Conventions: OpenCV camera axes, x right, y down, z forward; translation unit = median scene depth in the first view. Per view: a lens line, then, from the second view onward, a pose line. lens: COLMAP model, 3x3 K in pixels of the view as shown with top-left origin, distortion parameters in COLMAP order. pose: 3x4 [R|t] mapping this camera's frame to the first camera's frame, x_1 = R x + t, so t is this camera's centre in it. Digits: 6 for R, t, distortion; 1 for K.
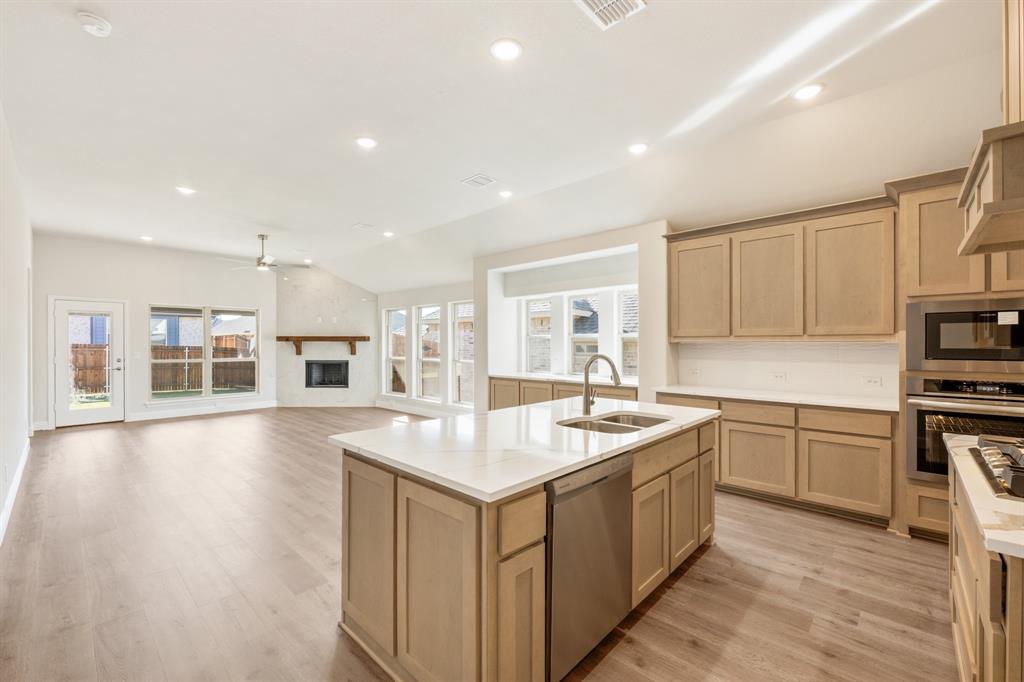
lens RADIAL K [[420.5, 0, 505.5], [0, 420.5, 346.5], [0, 0, 1]] dist [0.002145, 0.000159]
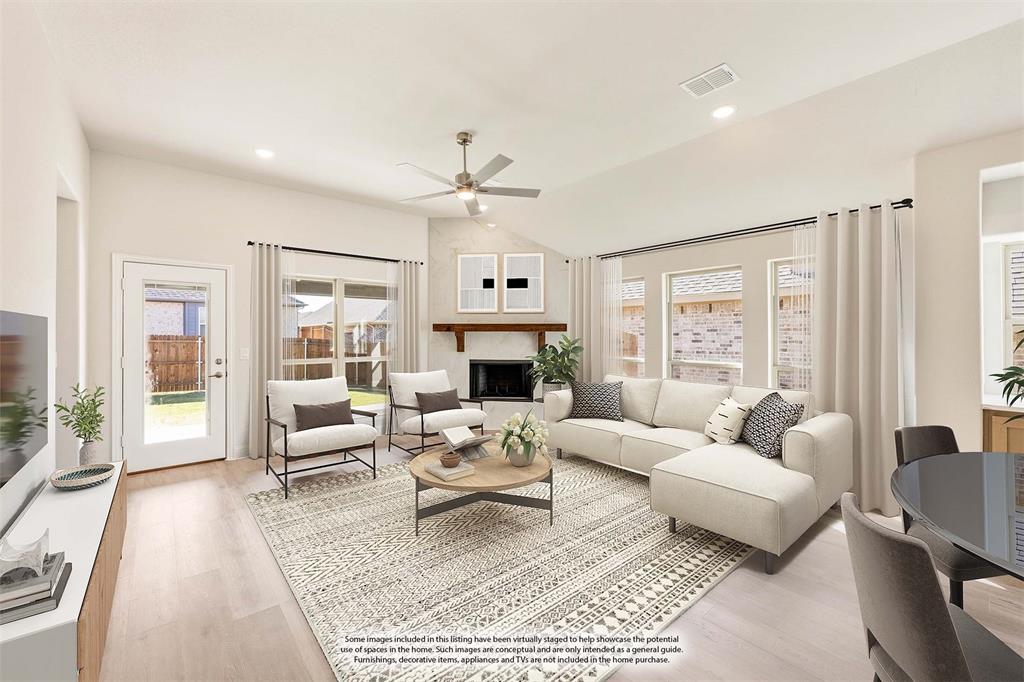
lens RADIAL K [[420.5, 0, 516.4], [0, 420.5, 336.4], [0, 0, 1]] dist [0.002145, 0.000159]
pose [[0.993883, 0.000505, -0.110433, -0.334351], [-0.000884, 0.999994, -0.003382, -0.002274], [0.110431, 0.003459, 0.993878, 0.349249]]
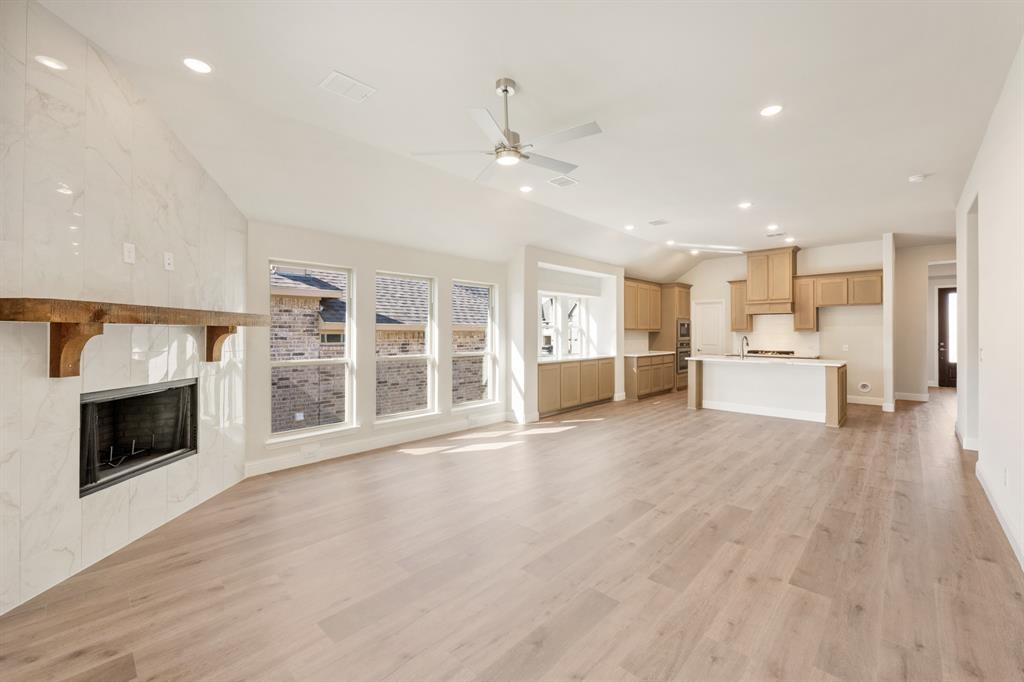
lens RADIAL K [[420.5, 0, 510.5], [0, 420.5, 332.9], [0, 0, 1]] dist [0.002145, 0.000159]
pose [[0.000327, -0.001397, 0.999999, -0.755239], [0.005915, 0.999982, 0.001395, -0.004721], [-0.999982, 0.005914, 0.000335, 0.744210]]
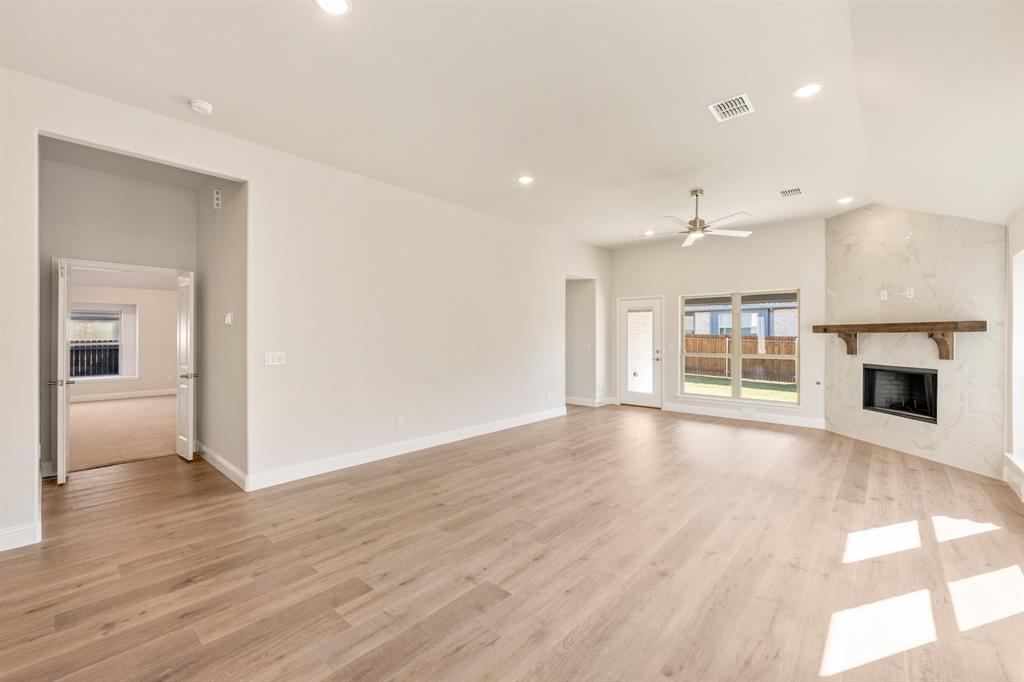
lens RADIAL K [[420.5, 0, 511.6], [0, 420.5, 338.1], [0, 0, 1]] dist [0.002145, 0.000159]
pose [[0.026127, 0.005249, -0.999645, 0.120324], [-0.009740, 0.999940, 0.004996, -0.002562], [0.999611, 0.009606, 0.026177, 0.487557]]
